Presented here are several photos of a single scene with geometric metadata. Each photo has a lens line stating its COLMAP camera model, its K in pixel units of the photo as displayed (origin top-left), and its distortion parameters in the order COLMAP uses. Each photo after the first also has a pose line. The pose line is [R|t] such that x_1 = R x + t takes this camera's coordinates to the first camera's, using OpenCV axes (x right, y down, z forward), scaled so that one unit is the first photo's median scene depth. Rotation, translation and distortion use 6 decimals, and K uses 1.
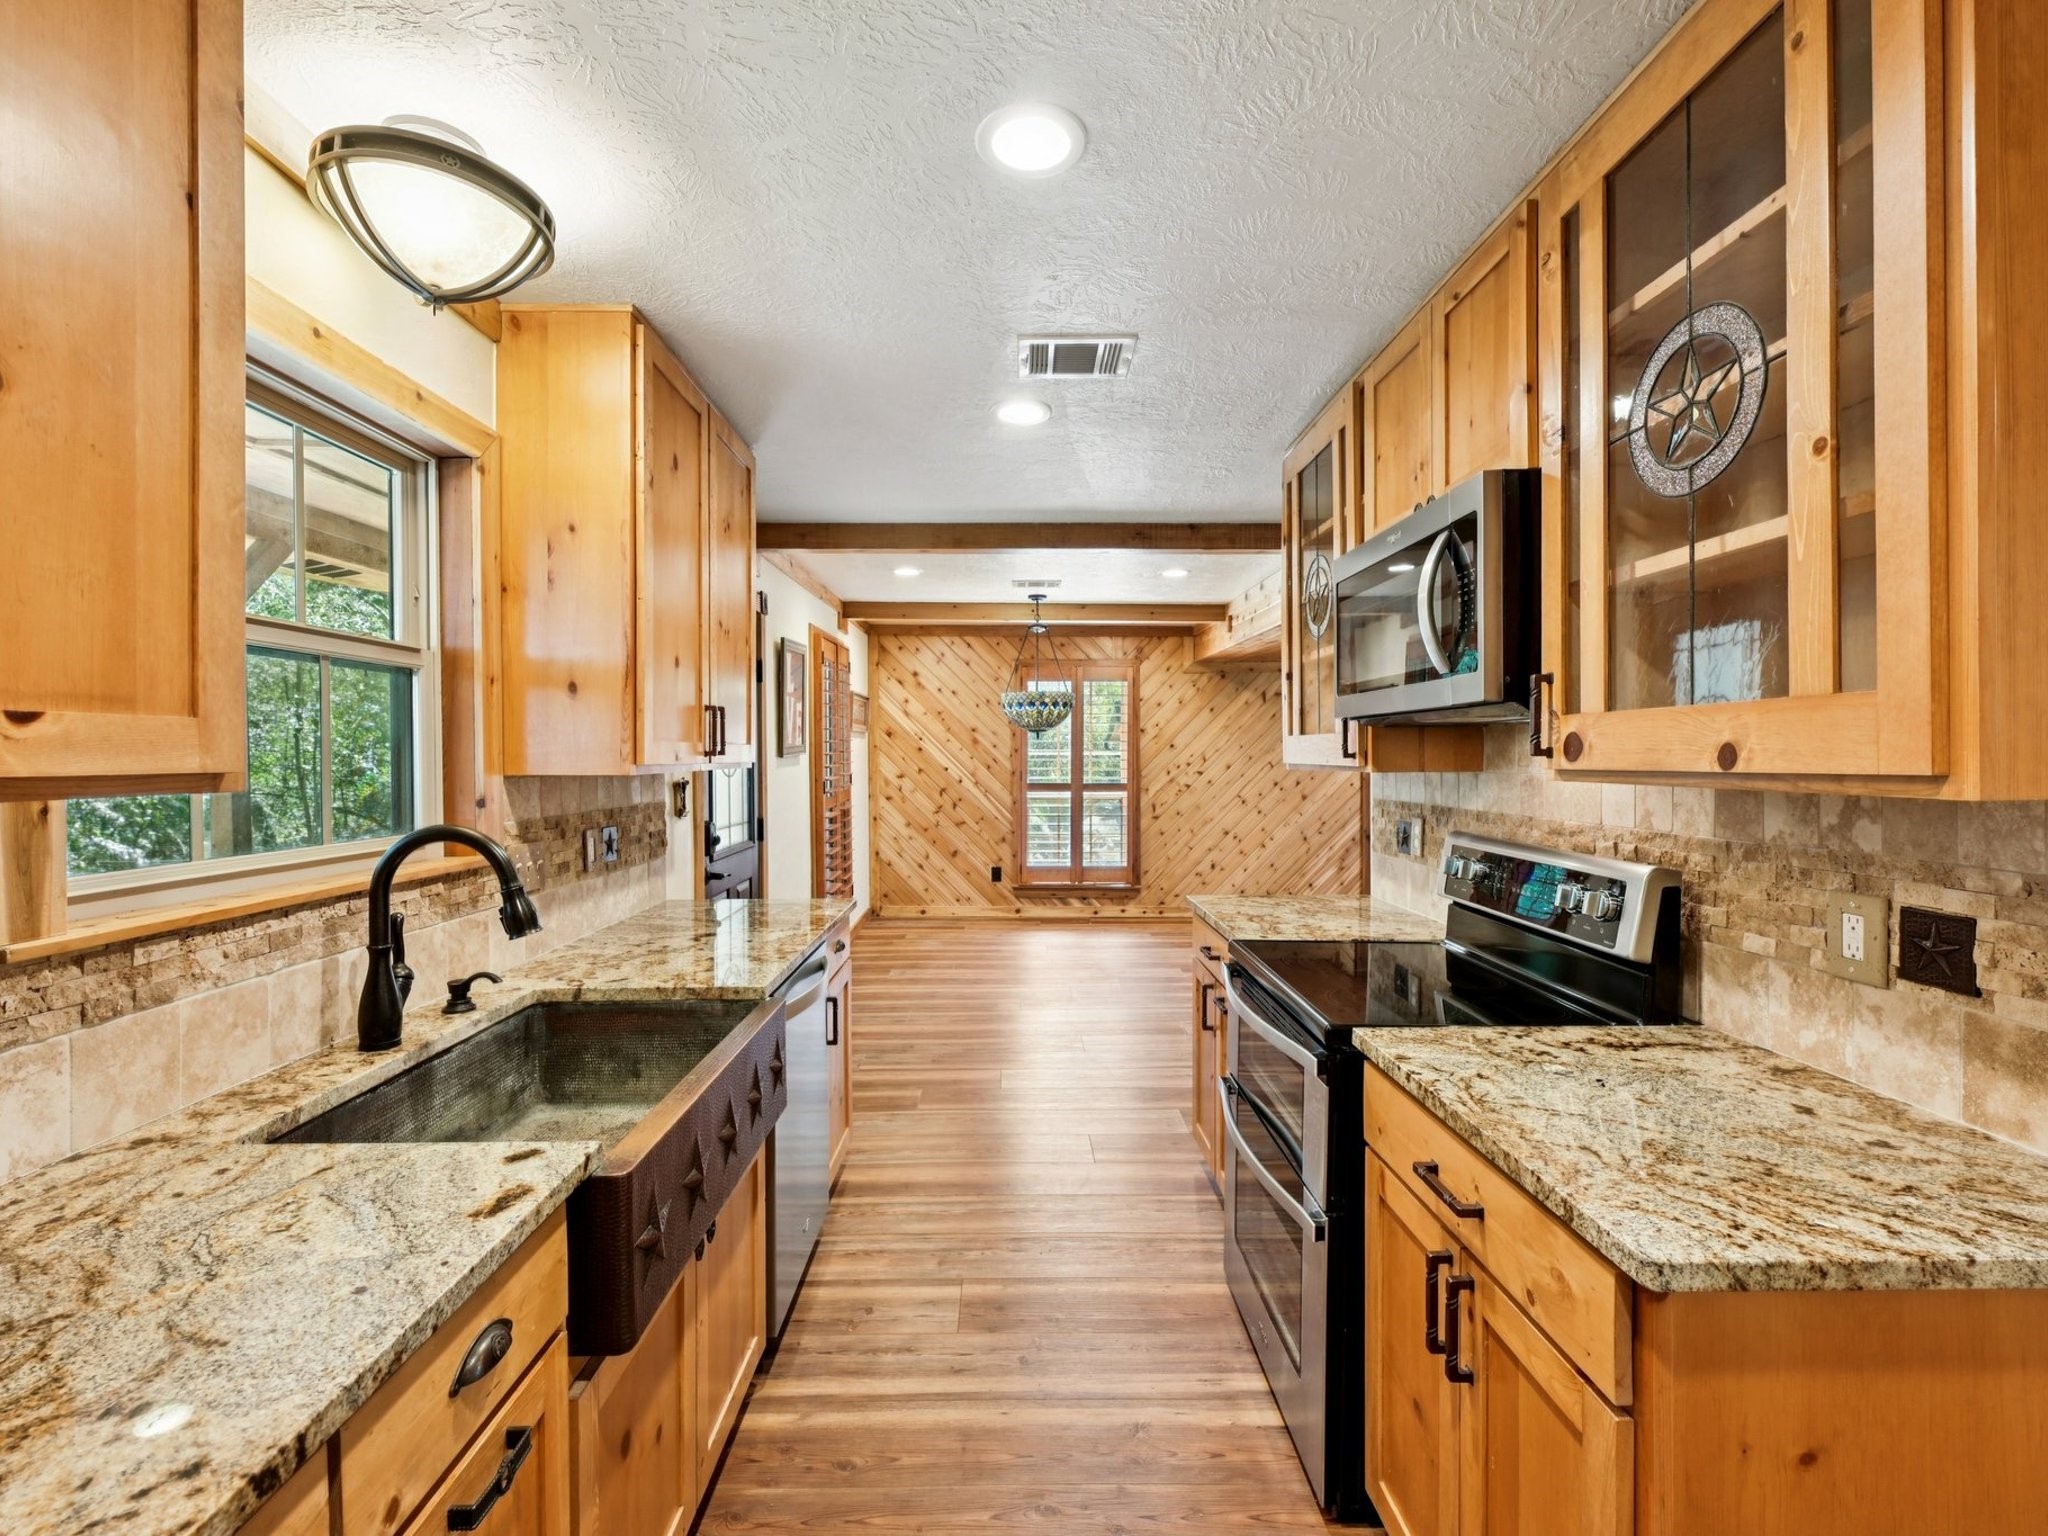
lens RADIAL K [[895.4, 0, 1024.0], [0, 895.4, 768.0], [0, 0, 1]] dist [-0.001834, -0.001063]
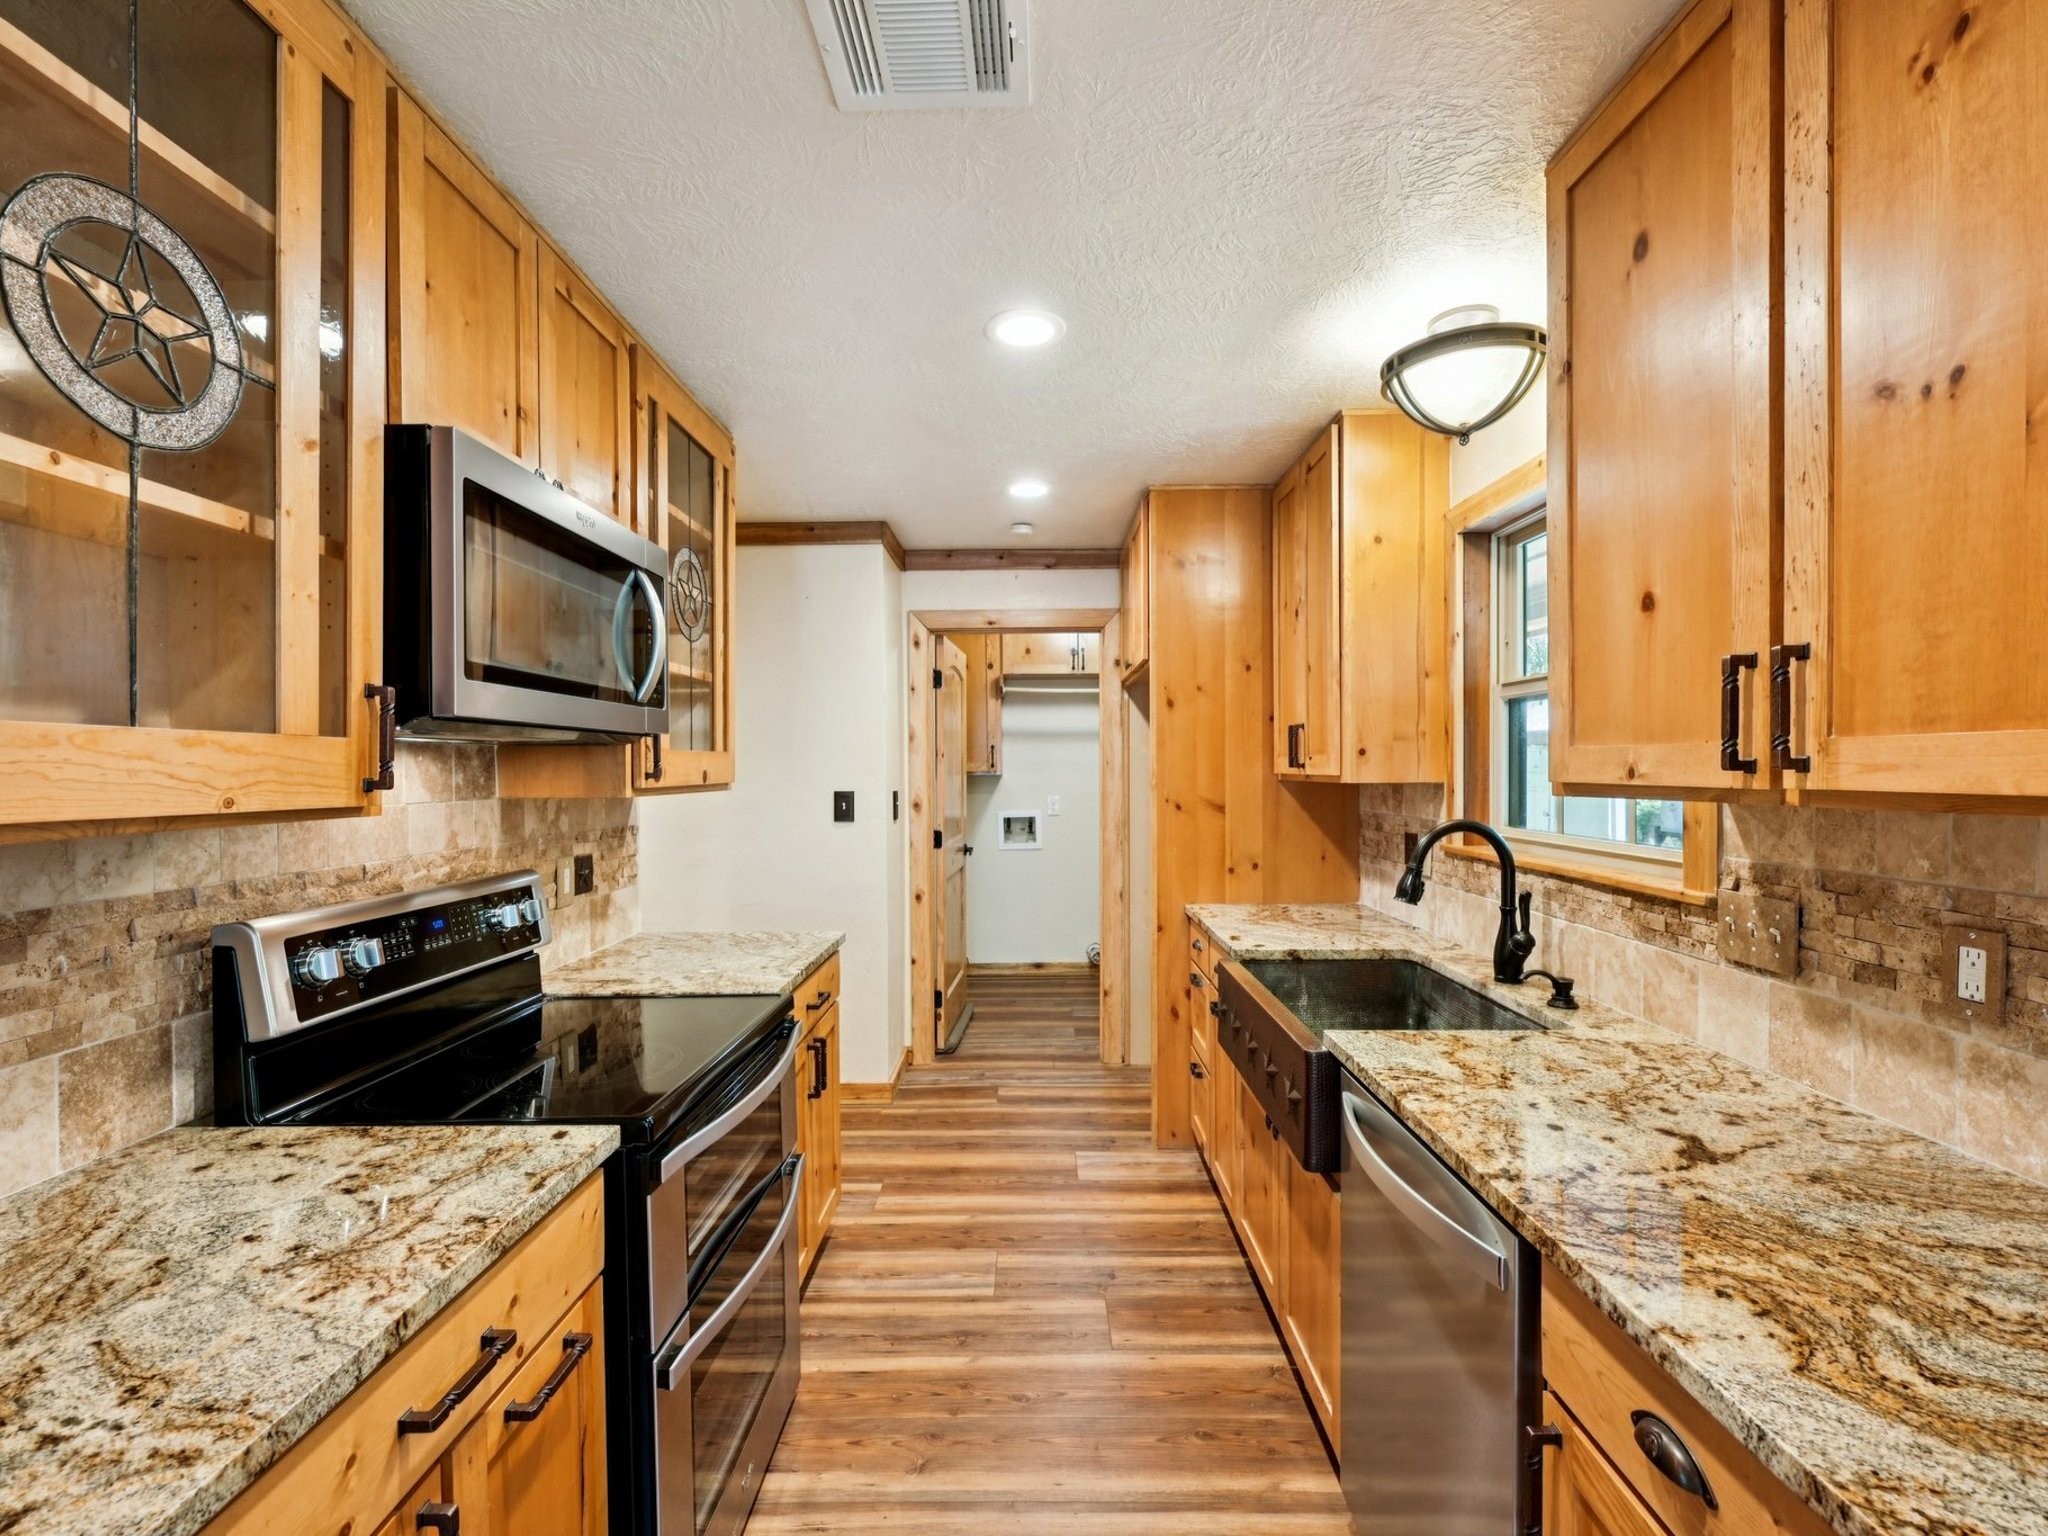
lens RADIAL K [[895.4, 0, 1024.0], [0, 895.4, 768.0], [0, 0, 1]] dist [-0.001834, -0.001063]
pose [[-0.999764, 0.010679, 0.018897, -0.006360], [0.010965, 0.999826, 0.015119, -0.037027], [-0.018732, 0.015322, -0.999707, 2.024214]]
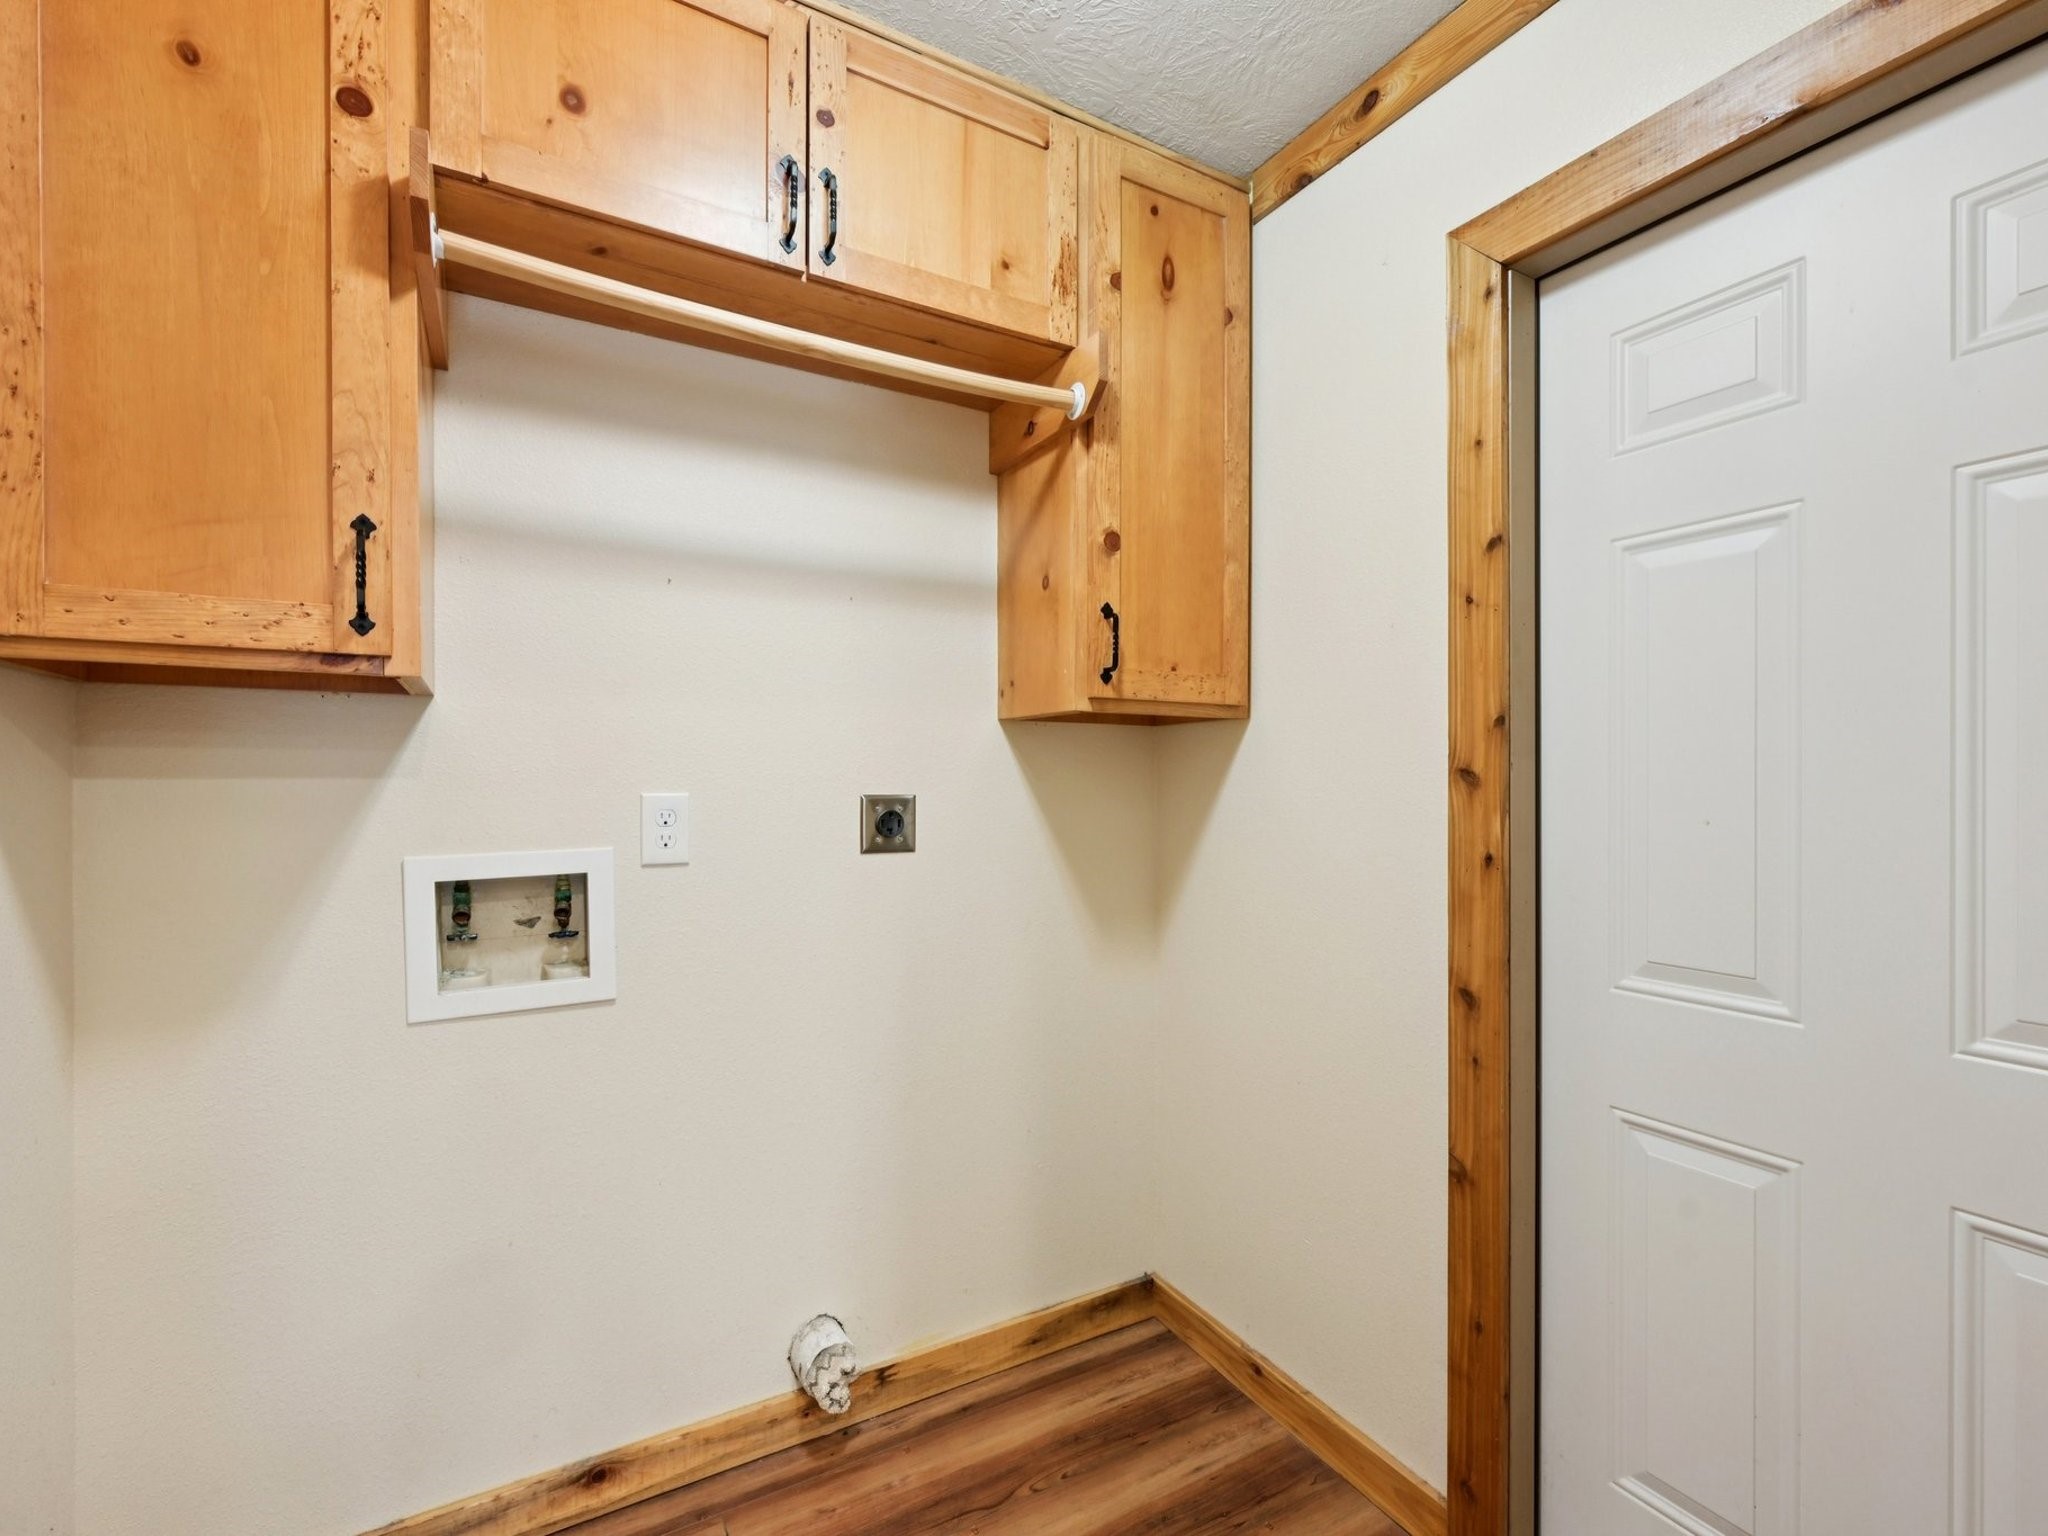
lens RADIAL K [[895.4, 0, 1024.0], [0, 895.4, 768.0], [0, 0, 1]] dist [-0.001834, -0.001063]
pose [[-0.875898, -0.000729, -0.482497, 0.017104], [-0.001646, 0.999998, 0.001477, 0.009481], [0.482494, 0.002088, -0.875897, 1.198289]]
